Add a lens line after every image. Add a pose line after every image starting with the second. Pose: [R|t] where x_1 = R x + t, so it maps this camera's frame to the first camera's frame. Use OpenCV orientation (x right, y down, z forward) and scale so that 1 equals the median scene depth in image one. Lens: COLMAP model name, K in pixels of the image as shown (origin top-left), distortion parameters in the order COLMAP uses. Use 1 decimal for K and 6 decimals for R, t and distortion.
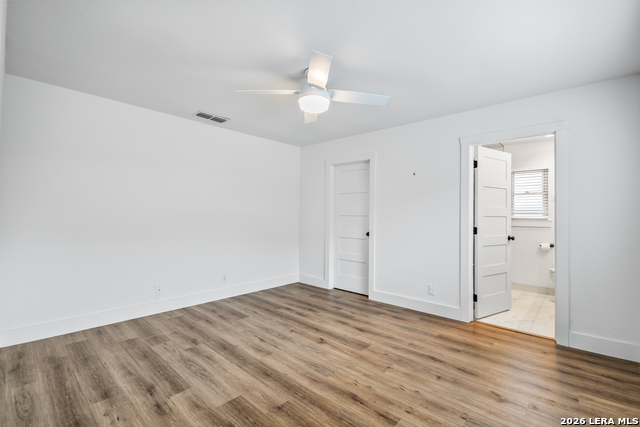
lens RADIAL K [[292.0, 0, 326.5], [0, 292.0, 216.7], [0, 0, 1]] dist [0.003519, -0.000027]
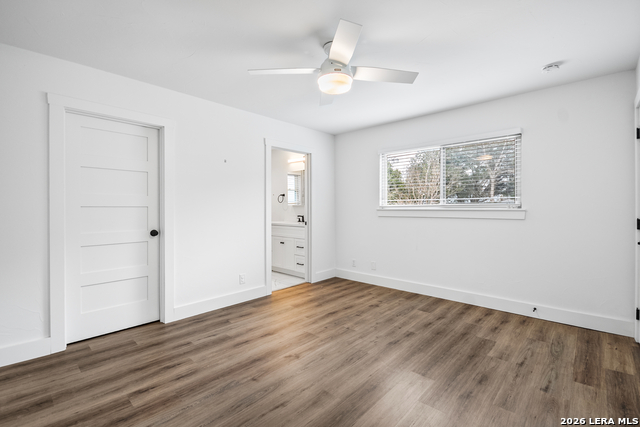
lens RADIAL K [[292.0, 0, 325.4], [0, 292.0, 211.4], [0, 0, 1]] dist [0.003519, -0.000027]
pose [[-0.013880, -0.015559, 0.999783, -0.741447], [0.003772, 0.999871, 0.015613, -0.001137], [-0.999897, 0.003988, -0.013820, 0.805799]]
